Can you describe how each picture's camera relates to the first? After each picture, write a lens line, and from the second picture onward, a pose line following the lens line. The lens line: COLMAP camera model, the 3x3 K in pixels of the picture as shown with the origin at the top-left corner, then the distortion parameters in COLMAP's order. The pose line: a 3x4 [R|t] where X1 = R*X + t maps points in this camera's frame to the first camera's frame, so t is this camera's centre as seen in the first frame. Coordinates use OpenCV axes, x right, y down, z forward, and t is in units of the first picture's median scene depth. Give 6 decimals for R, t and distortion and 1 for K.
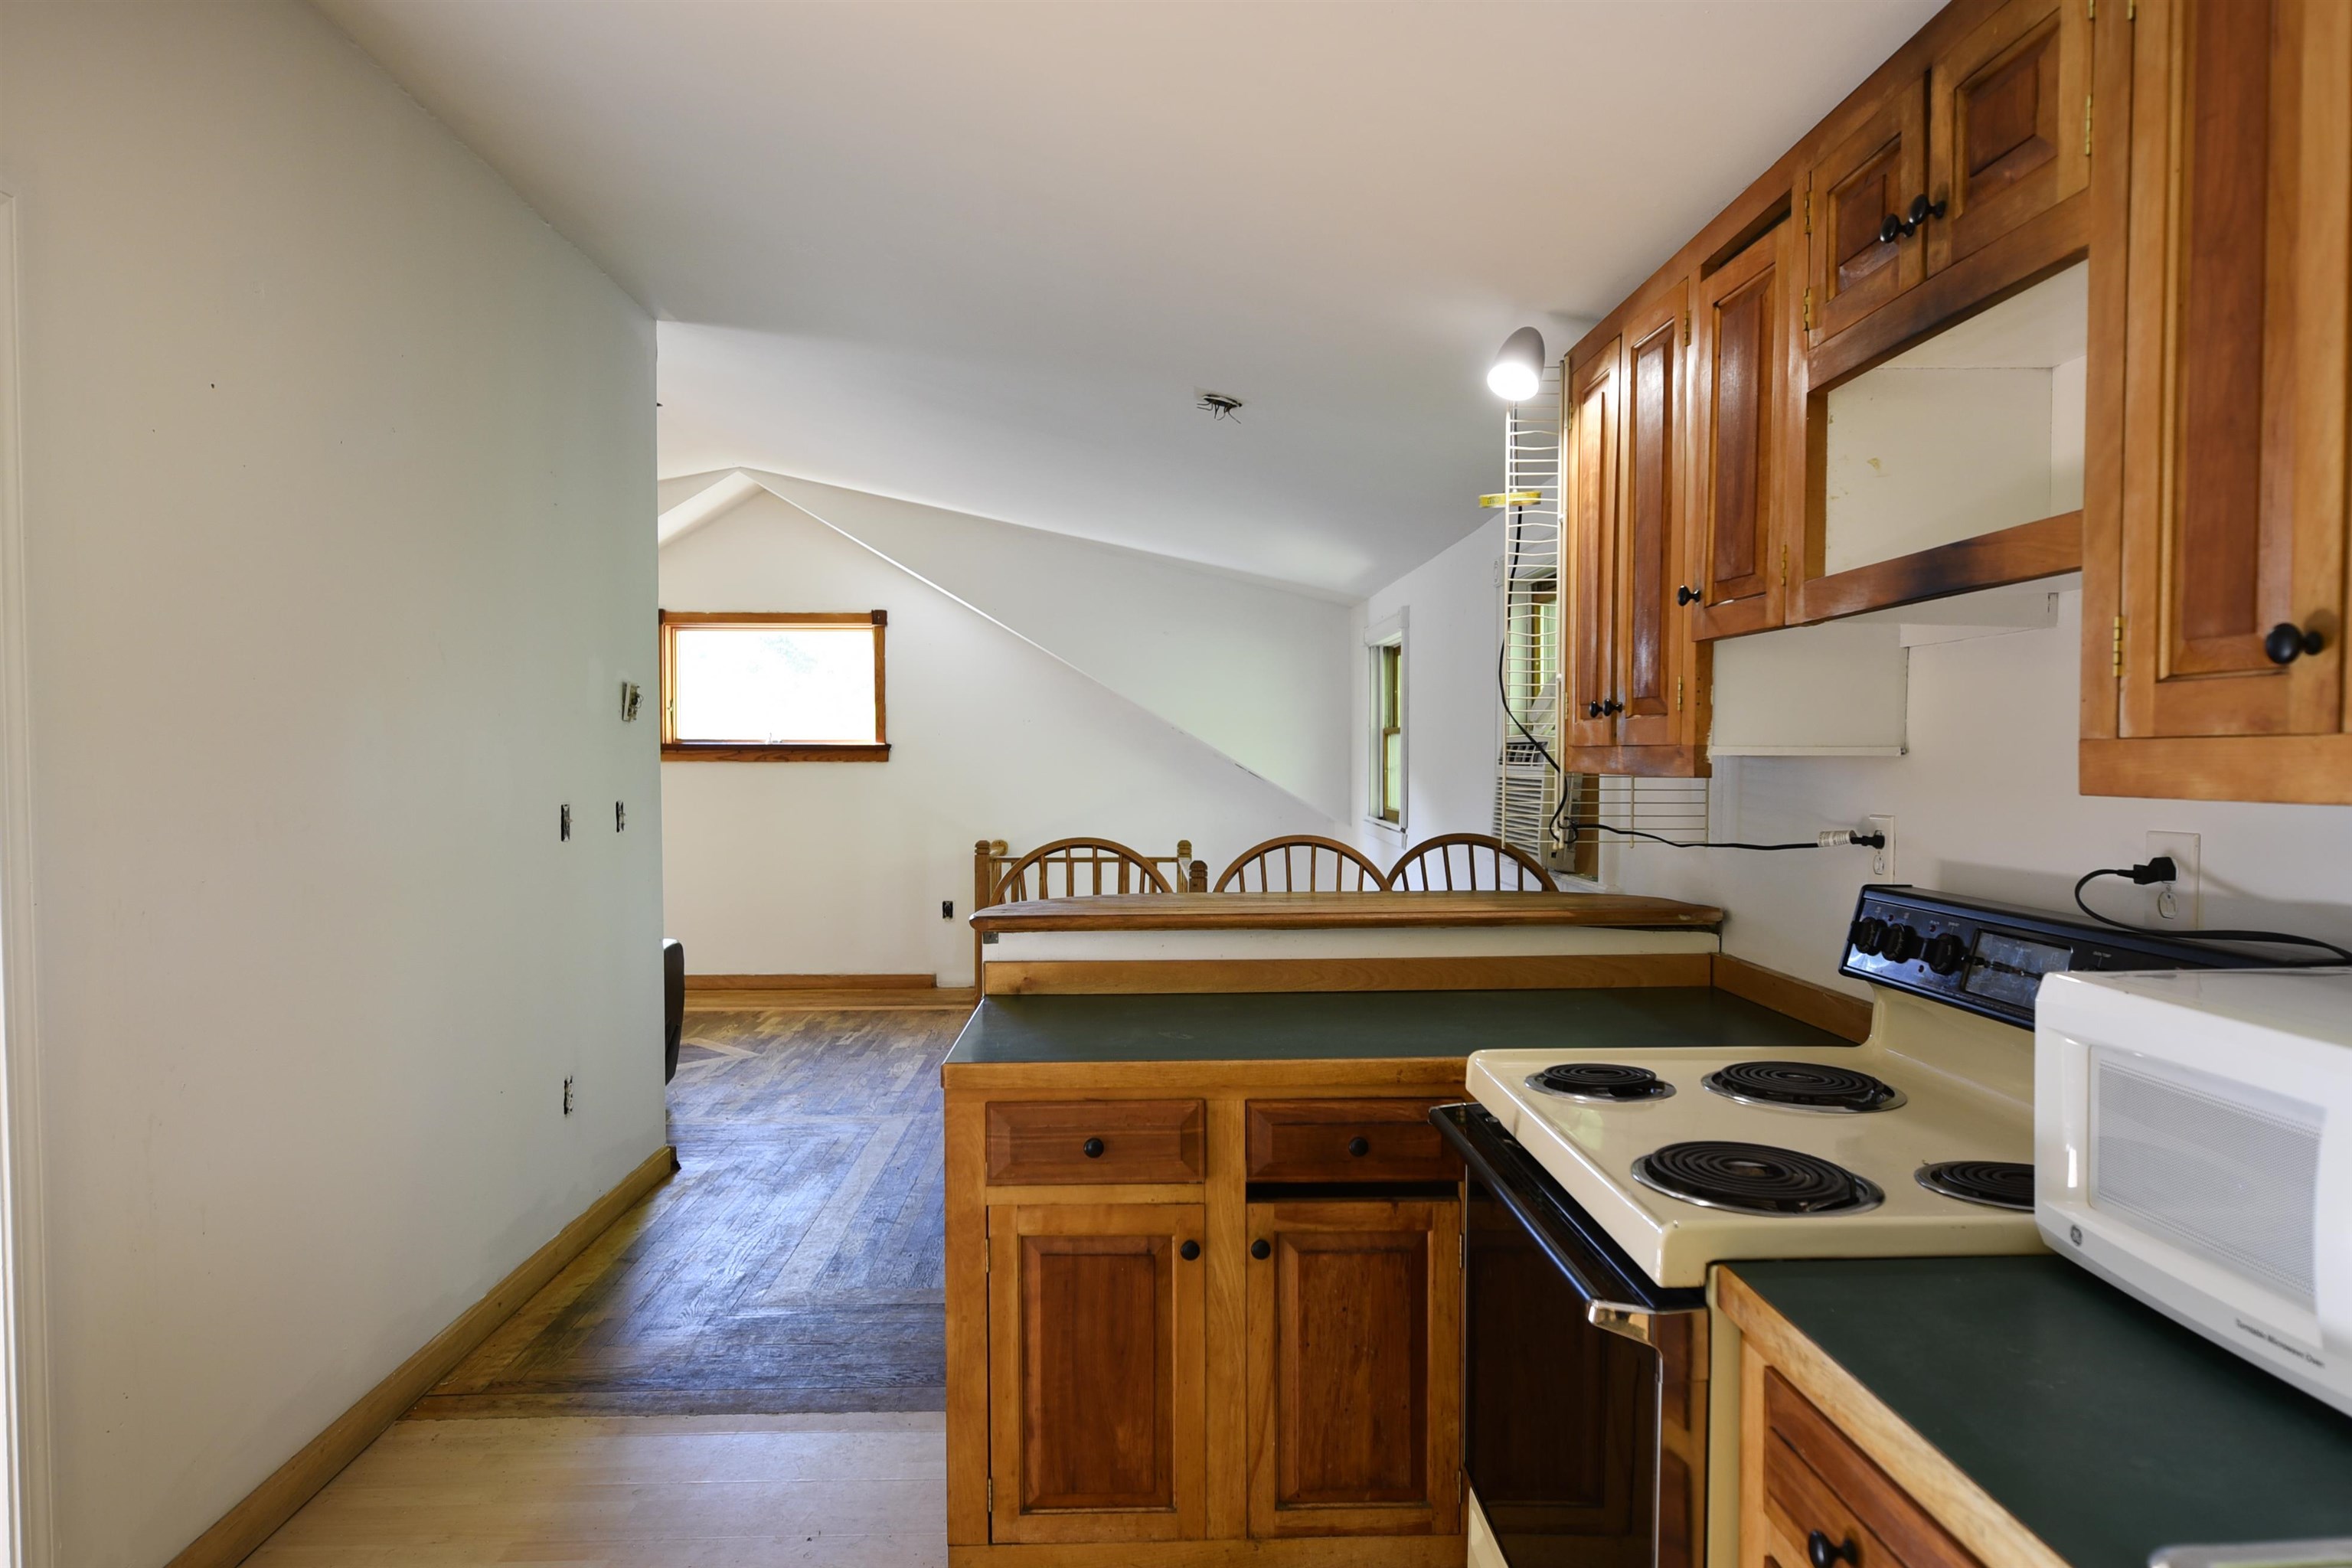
lens RADIAL K [[1442.2, 0, 1180.3], [0, 1442.2, 806.5], [0, 0, 1]] dist [0.002384, -0.002548]
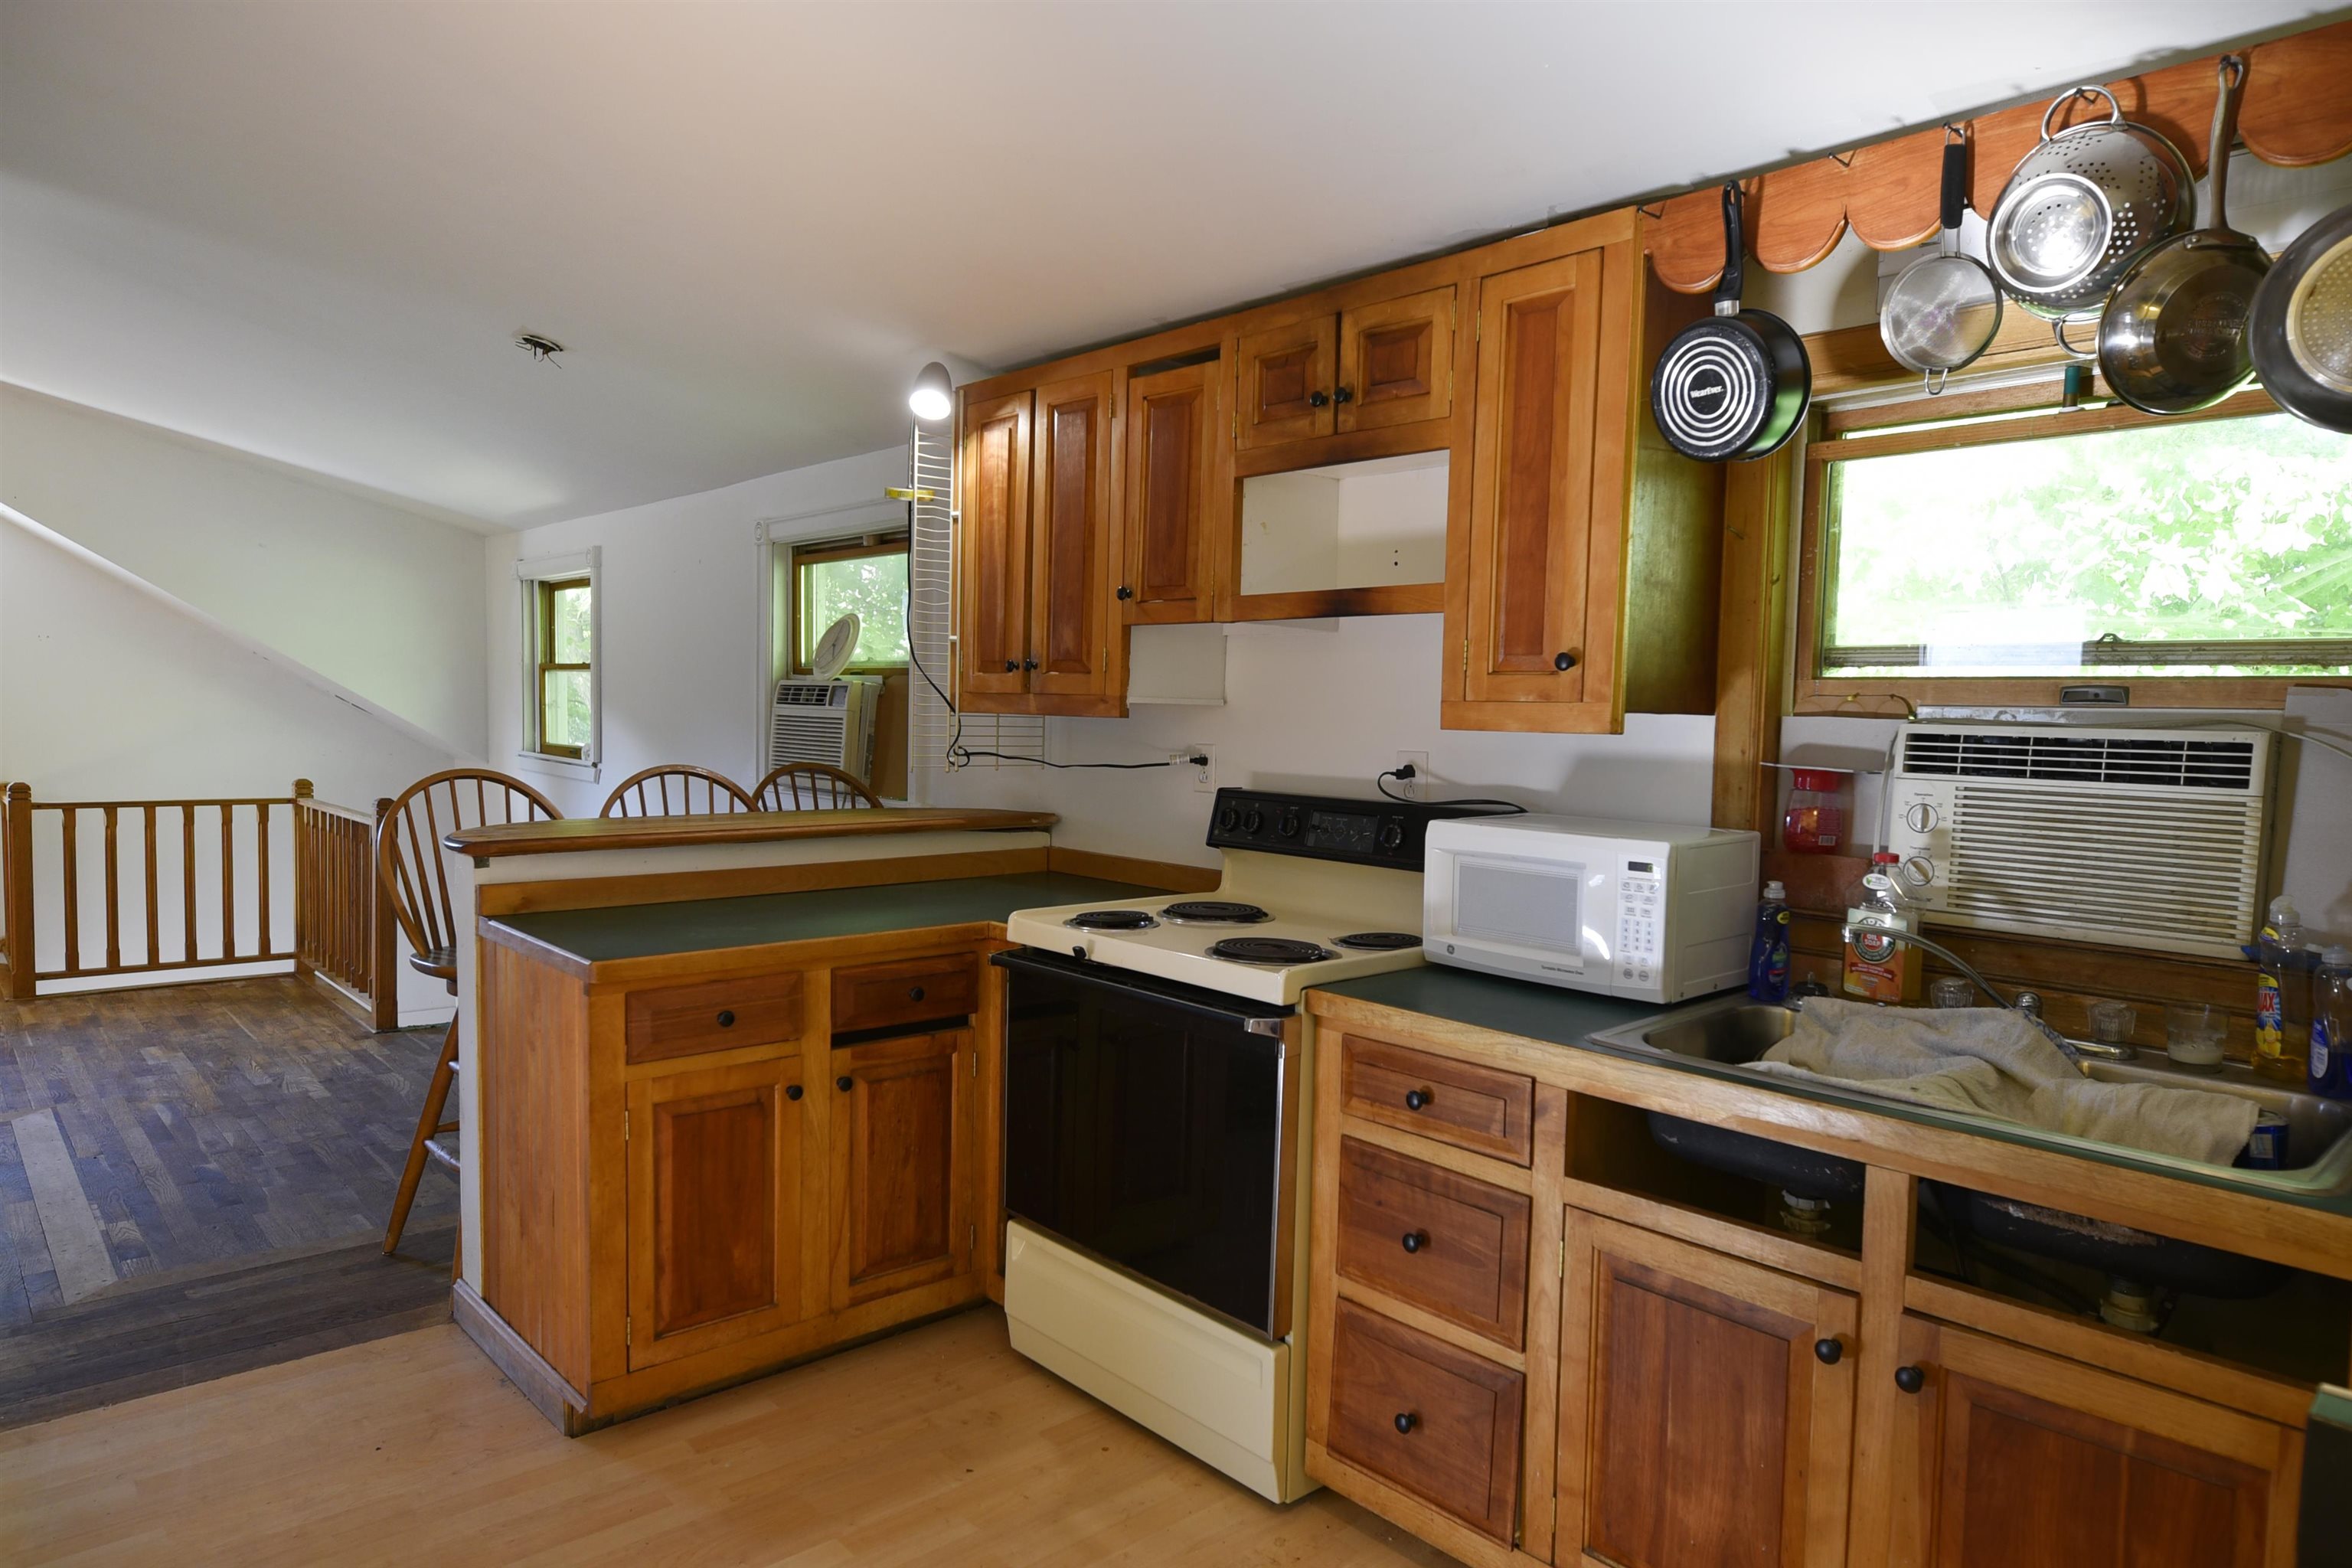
lens RADIAL K [[1442.2, 0, 1180.3], [0, 1442.2, 806.5], [0, 0, 1]] dist [0.002384, -0.002548]
pose [[0.762948, -0.026558, 0.645914, -0.532617], [-0.000440, 0.999134, 0.041600, 0.008899], [-0.646460, -0.032023, 0.762276, -0.154564]]
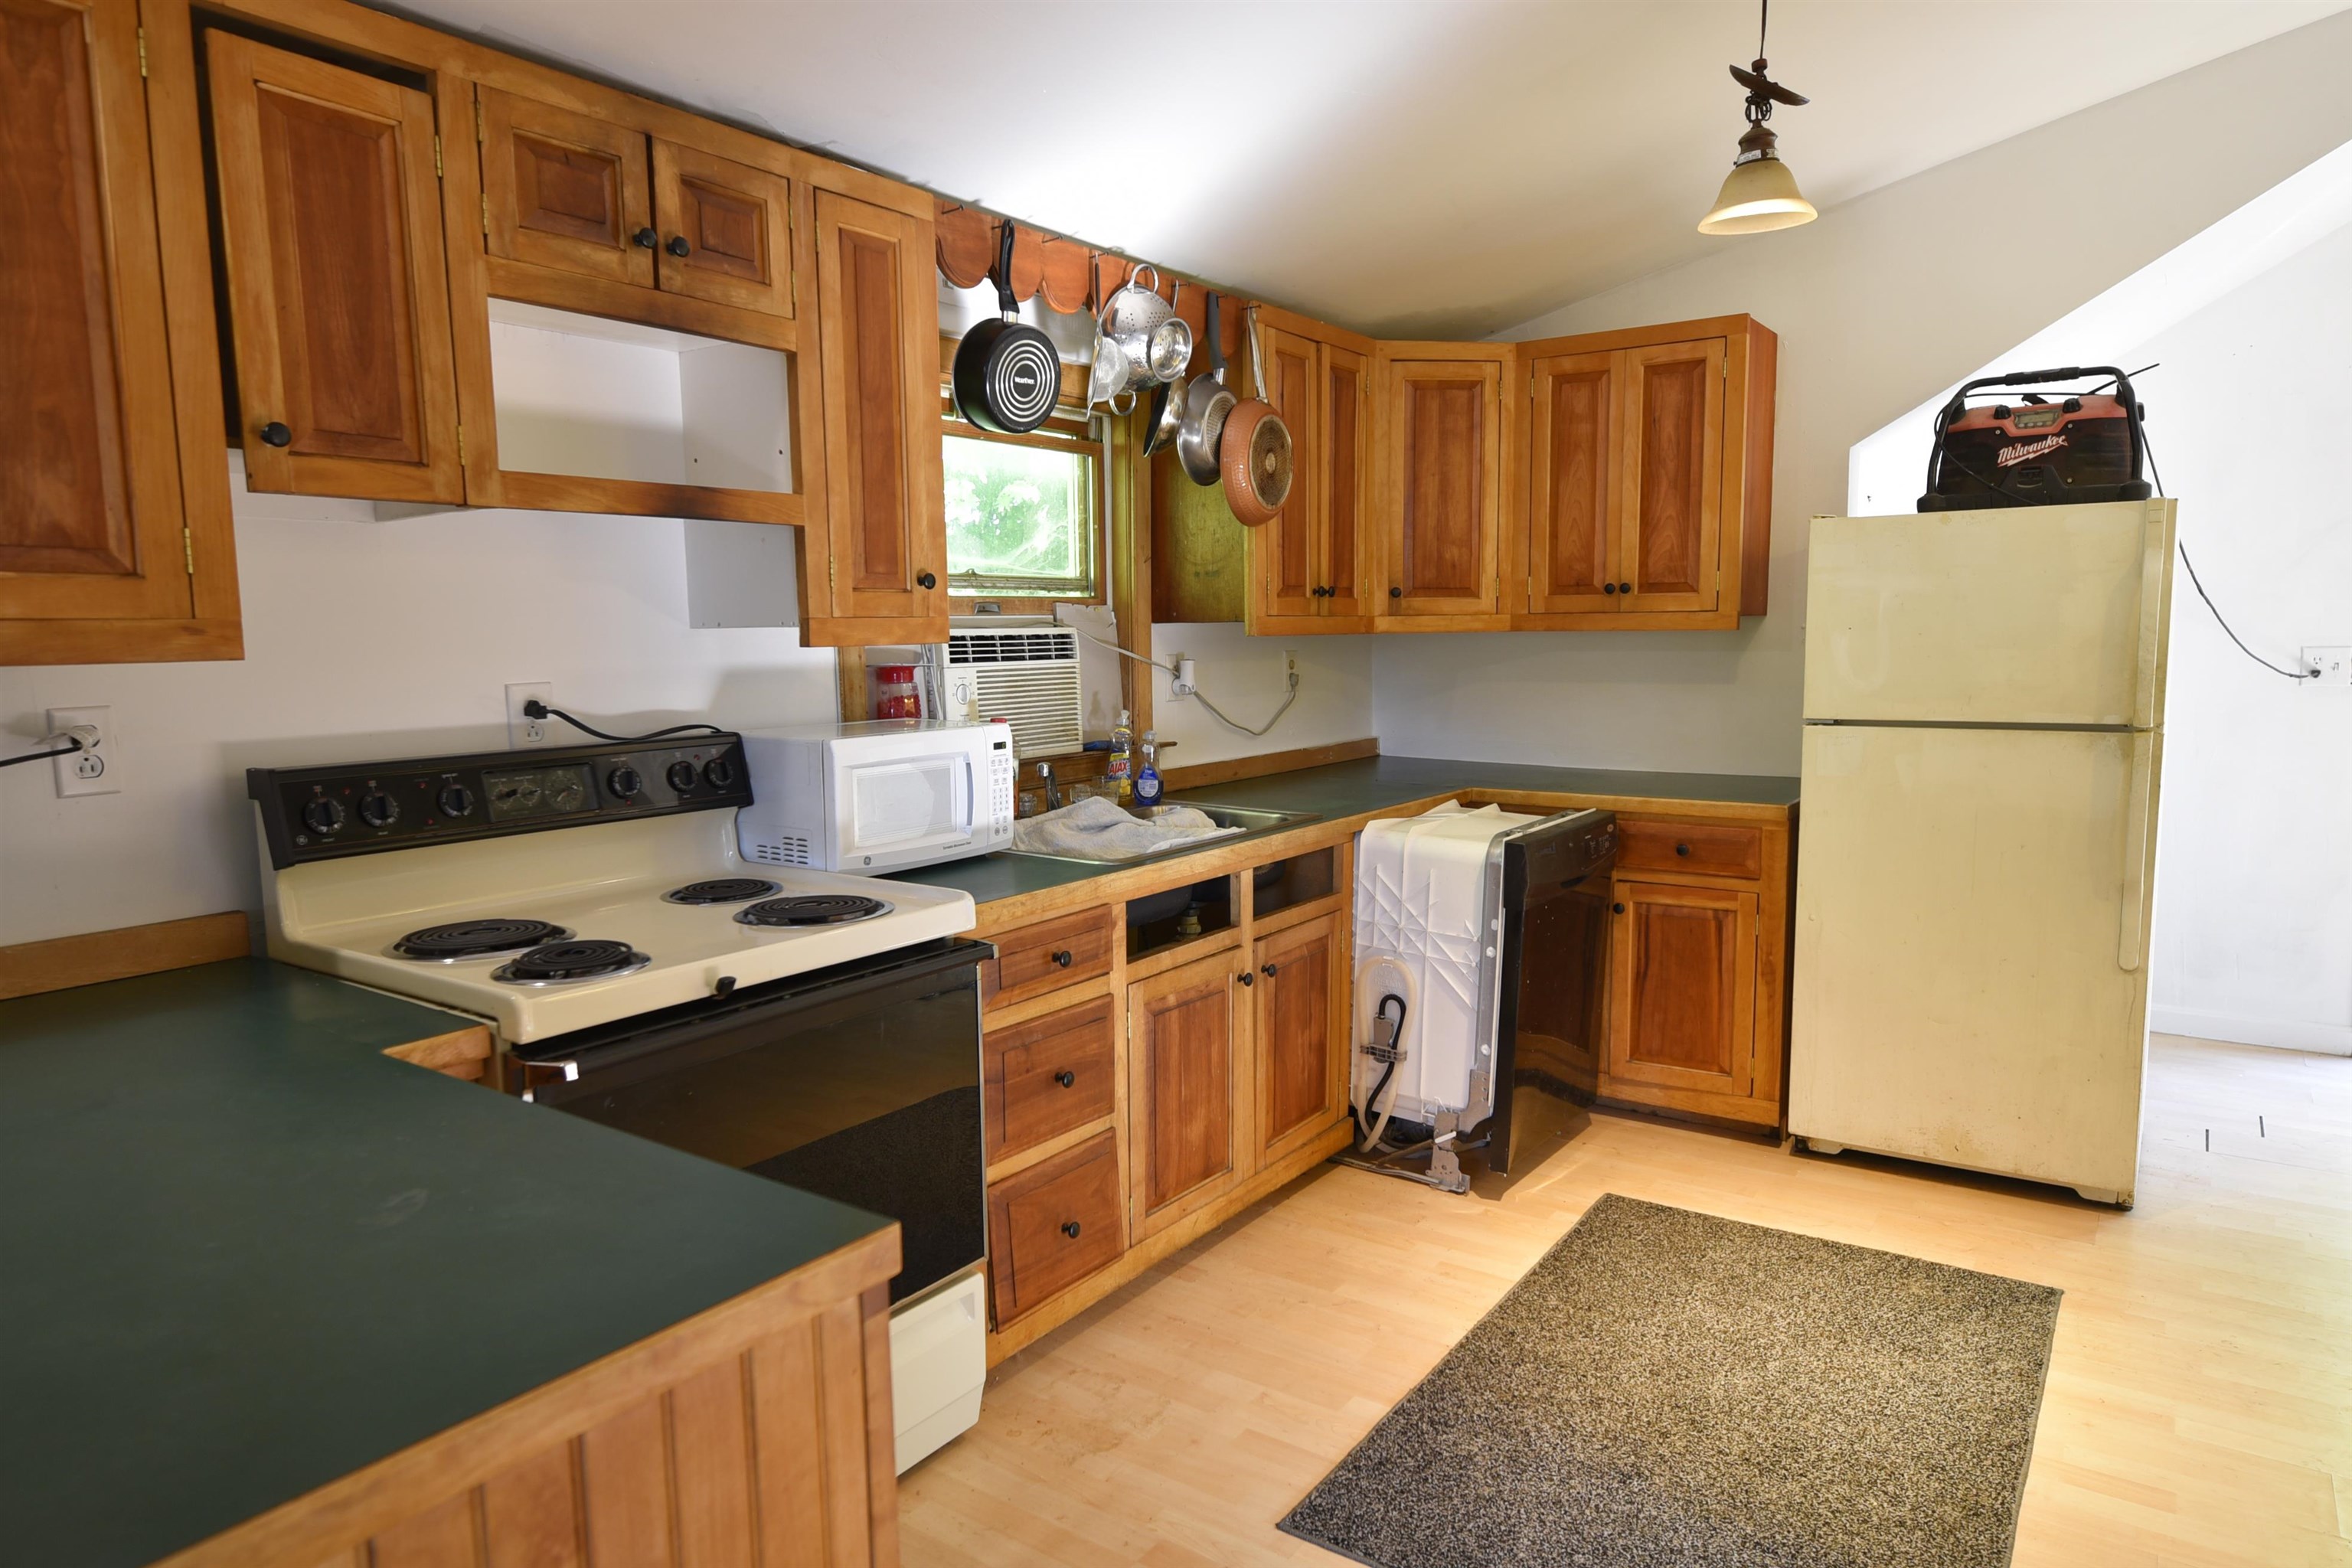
lens RADIAL K [[1442.2, 0, 1180.3], [0, 1442.2, 806.5], [0, 0, 1]] dist [0.002384, -0.002548]
pose [[-0.801917, -0.061446, 0.594267, -0.532361], [0.036358, 0.987834, 0.151202, -0.041312], [-0.596328, 0.142858, -0.789927, 1.310088]]
